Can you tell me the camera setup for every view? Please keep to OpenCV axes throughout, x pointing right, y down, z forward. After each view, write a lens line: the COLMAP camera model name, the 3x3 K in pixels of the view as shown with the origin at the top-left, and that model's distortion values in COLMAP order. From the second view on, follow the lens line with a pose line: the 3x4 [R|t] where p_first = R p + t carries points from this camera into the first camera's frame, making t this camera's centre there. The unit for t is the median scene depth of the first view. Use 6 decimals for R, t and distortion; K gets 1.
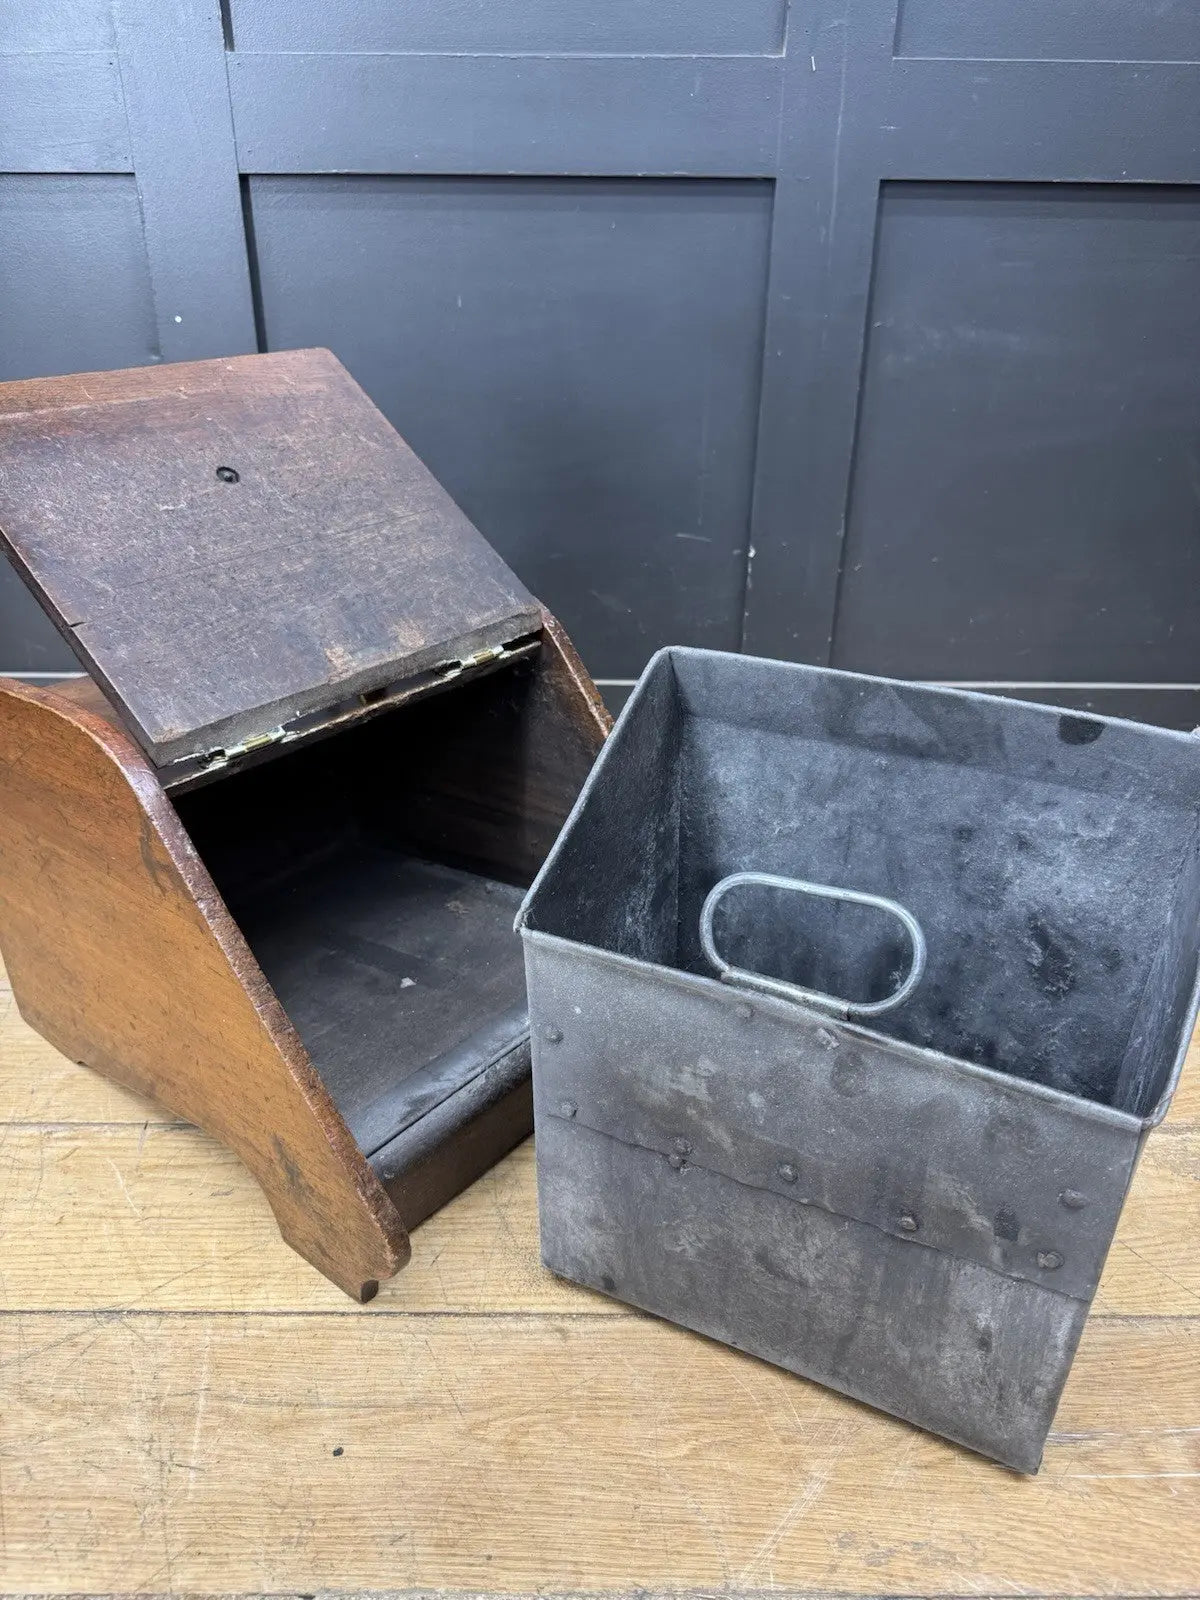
lens RADIAL K [[1224.8, 0, 590.1], [0, 1224.8, 802.2], [0, 0, 1]] dist [-0.013764, -0.003842]
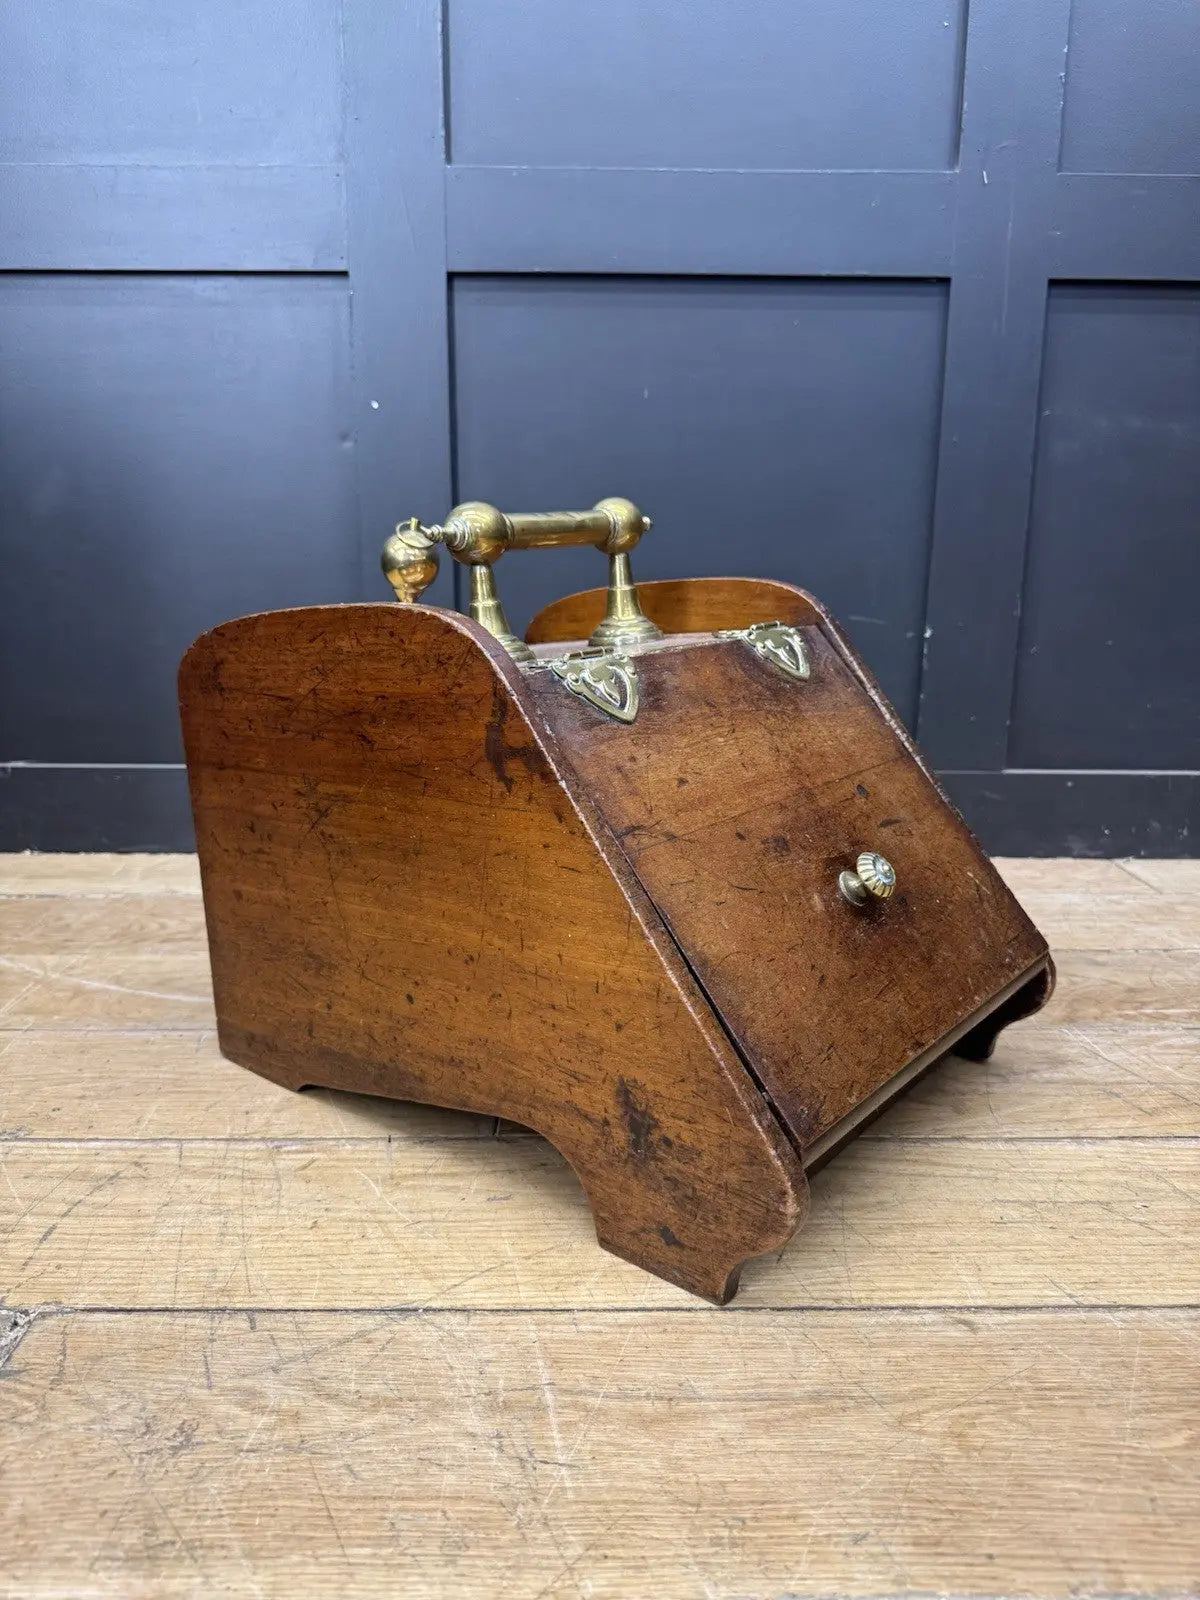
lens RADIAL K [[1224.8, 0, 585.7], [0, 1224.8, 758.9], [0, 0, 1]] dist [-0.013764, -0.003842]
pose [[0.999910, 0.002984, 0.013105, -0.268869], [0.000536, 0.965400, -0.260774, 0.261464], [-0.013430, 0.260758, 0.965311, 0.109283]]
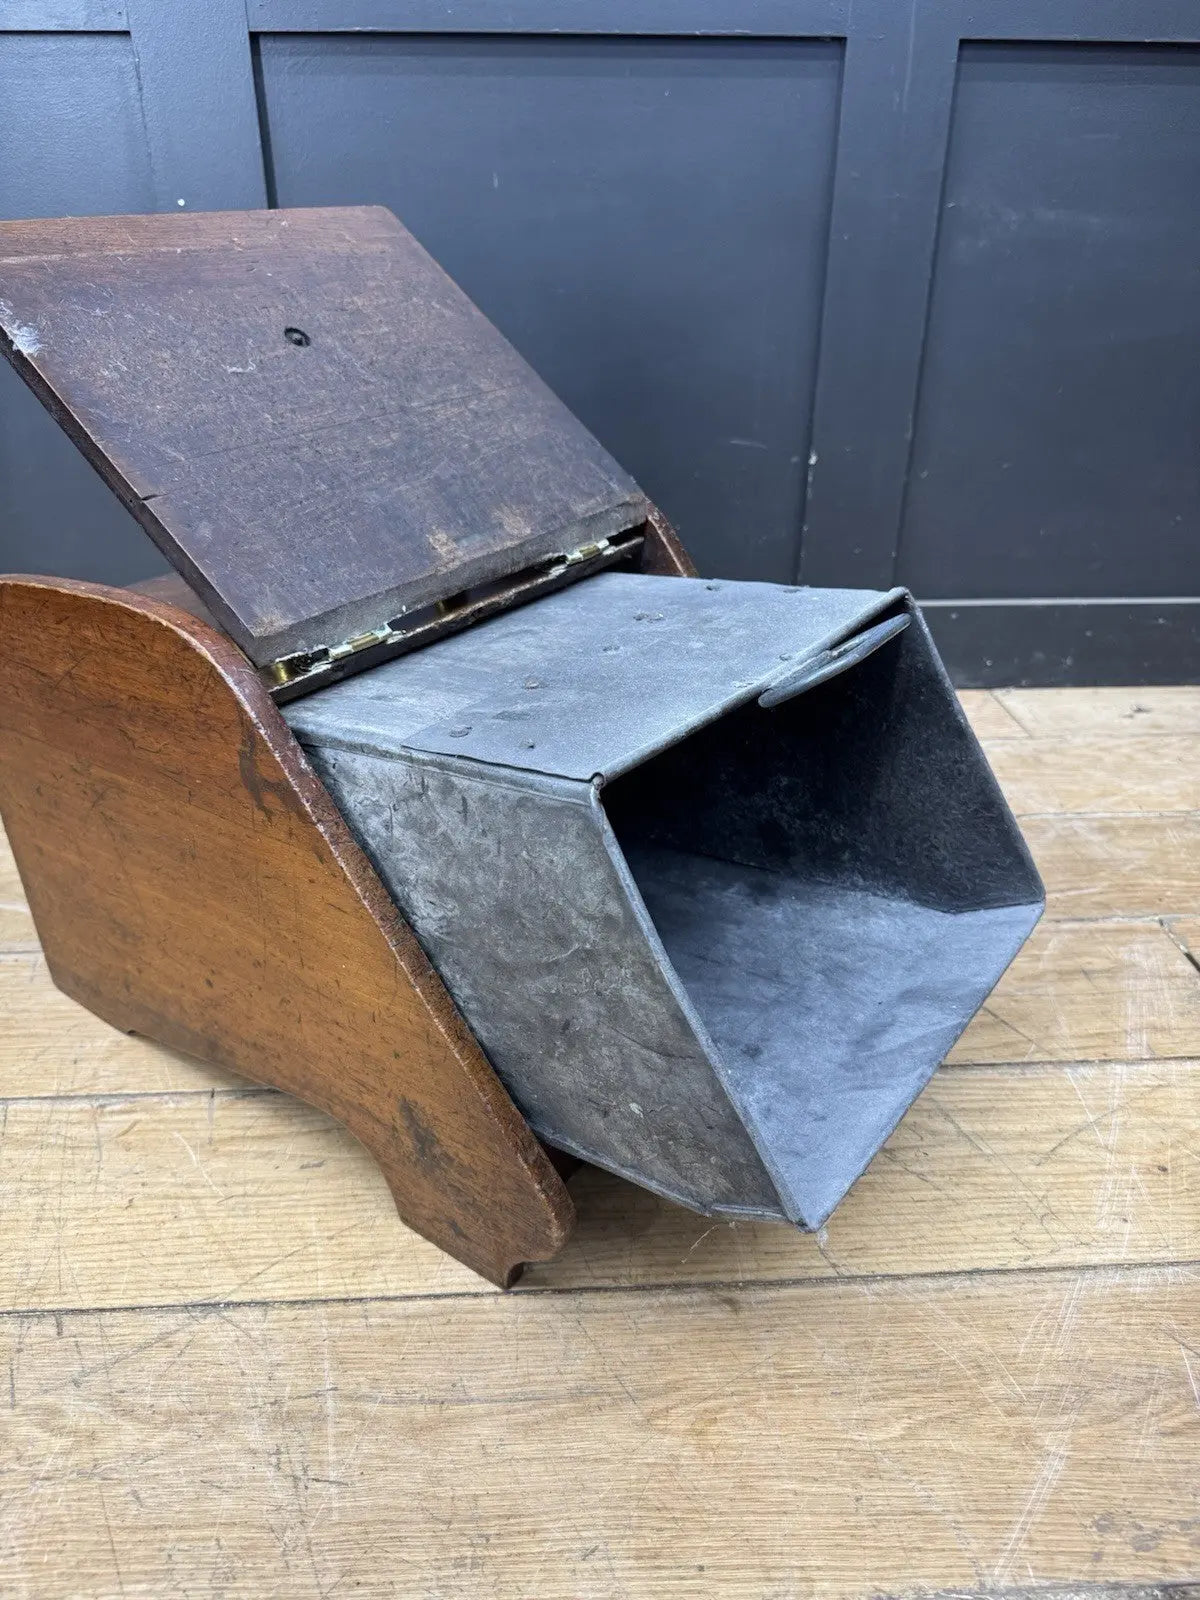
lens RADIAL K [[1224.8, 0, 600.8], [0, 1224.8, 805.2], [0, 0, 1]] dist [-0.013764, -0.003842]
pose [[0.998171, -0.025566, 0.054790, -0.144480], [0.023911, 0.999244, 0.030667, 0.042160], [-0.055533, -0.029301, 0.998027, 0.125804]]
